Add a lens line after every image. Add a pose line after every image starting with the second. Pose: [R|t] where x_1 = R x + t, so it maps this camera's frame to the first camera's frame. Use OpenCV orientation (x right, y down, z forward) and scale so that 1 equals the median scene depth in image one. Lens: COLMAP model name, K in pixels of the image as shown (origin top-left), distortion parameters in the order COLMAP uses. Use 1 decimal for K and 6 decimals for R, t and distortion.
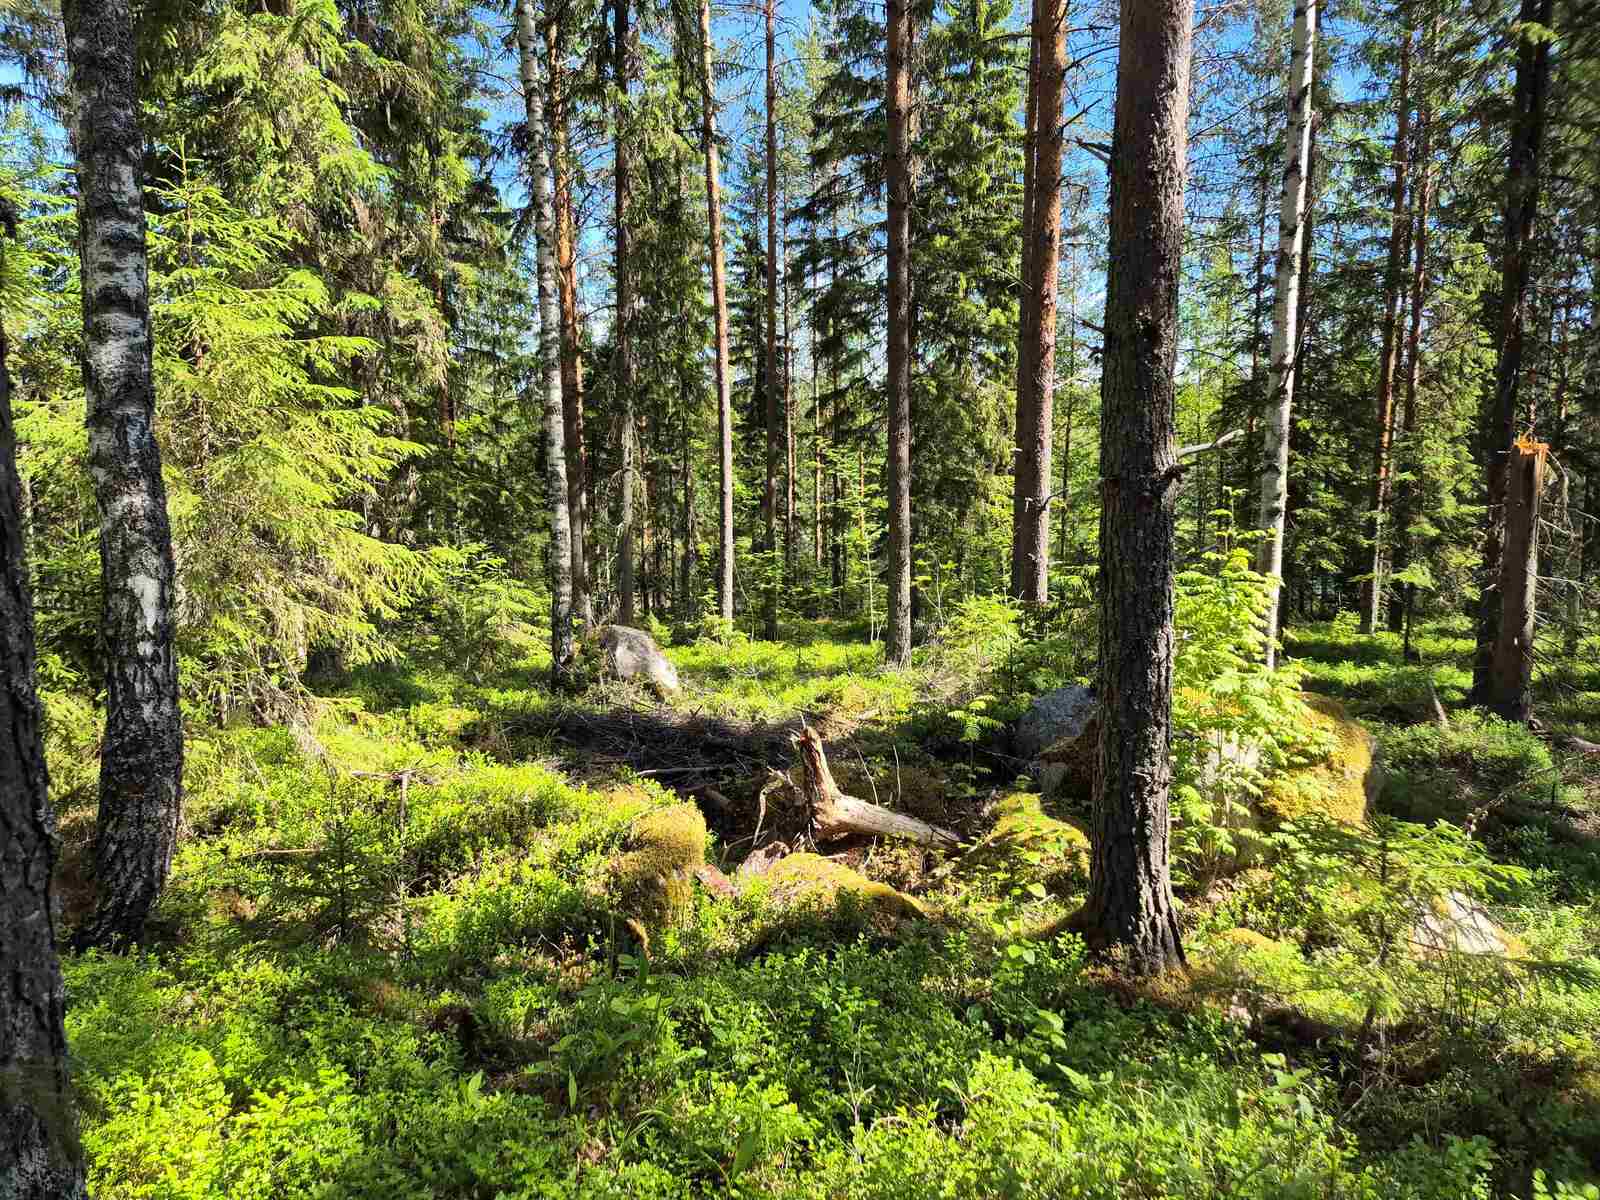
lens RADIAL K [[1064.9, 0, 800.7], [0, 1064.9, 586.4], [0, 0, 1]] dist [0.071452, -0.061439]
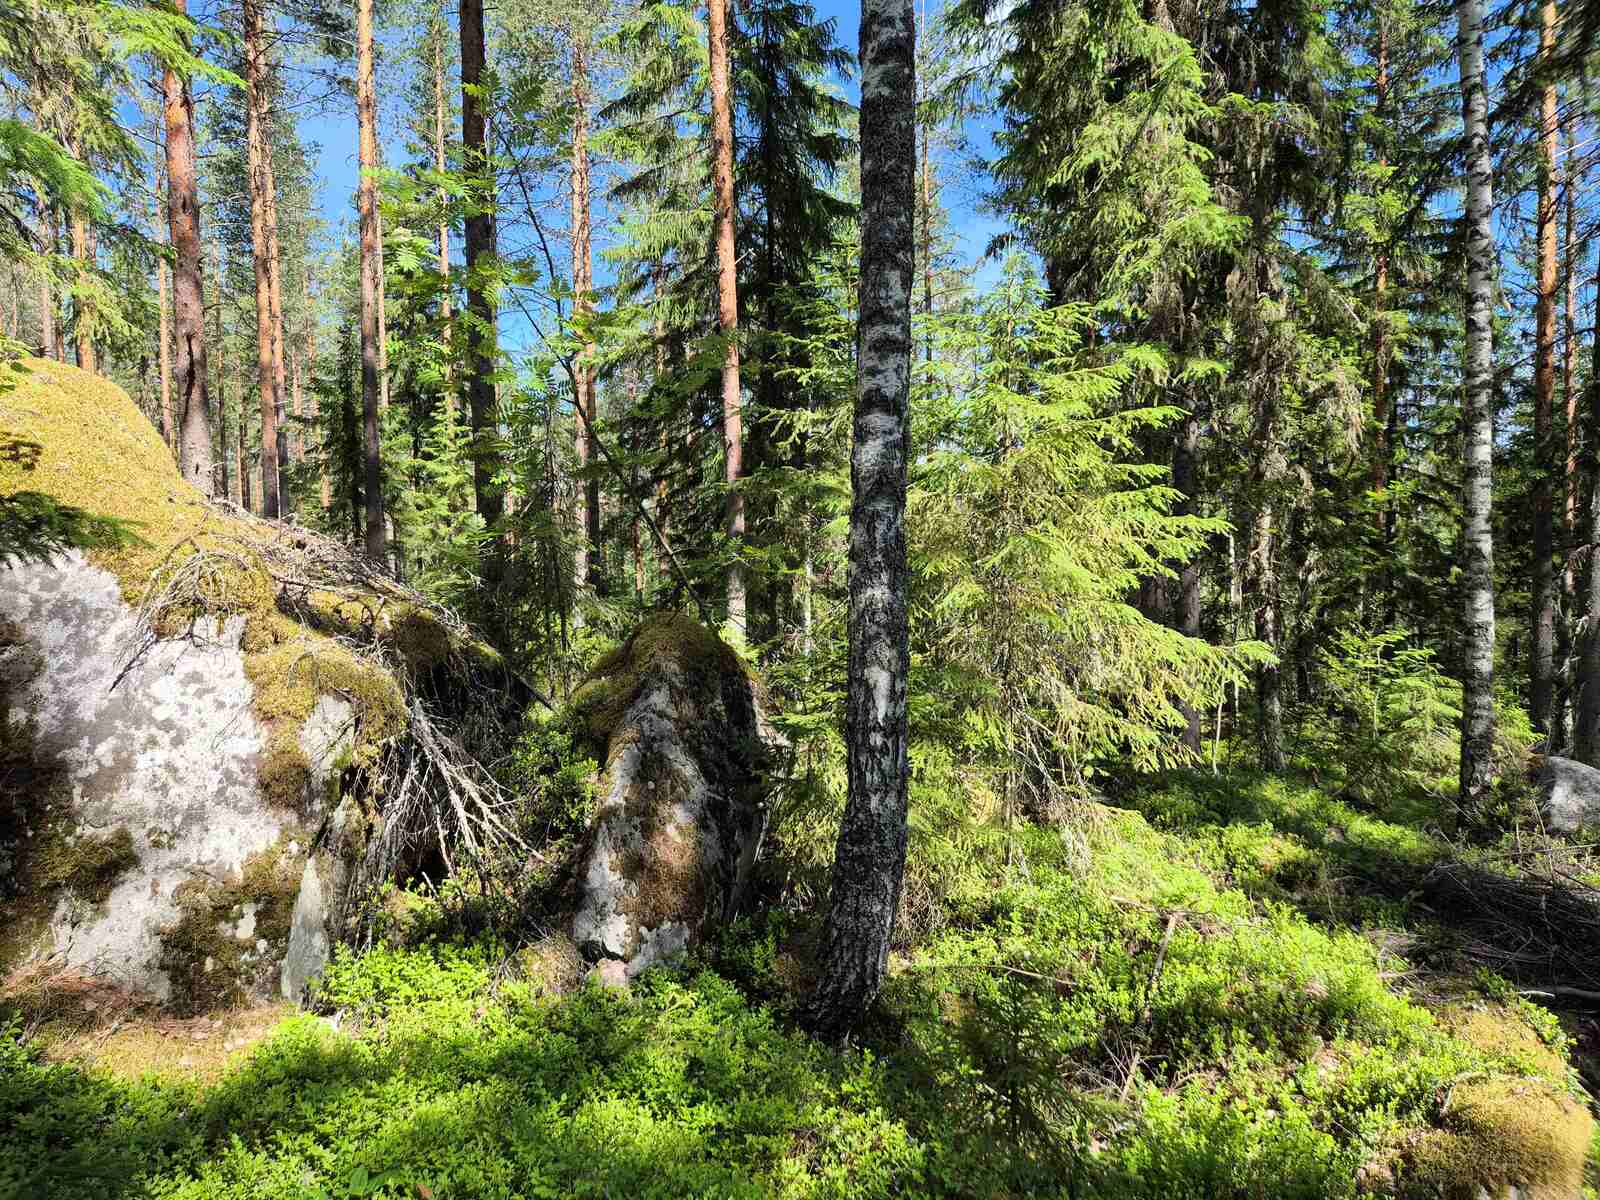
lens RADIAL K [[1064.9, 0, 800.7], [0, 1064.9, 586.4], [0, 0, 1]] dist [0.071452, -0.061439]
pose [[0.668618, 0.019900, -0.743340, 0.064546], [-0.069692, 0.996919, -0.035998, -0.033533], [0.740333, 0.075874, 0.667944, 0.207475]]
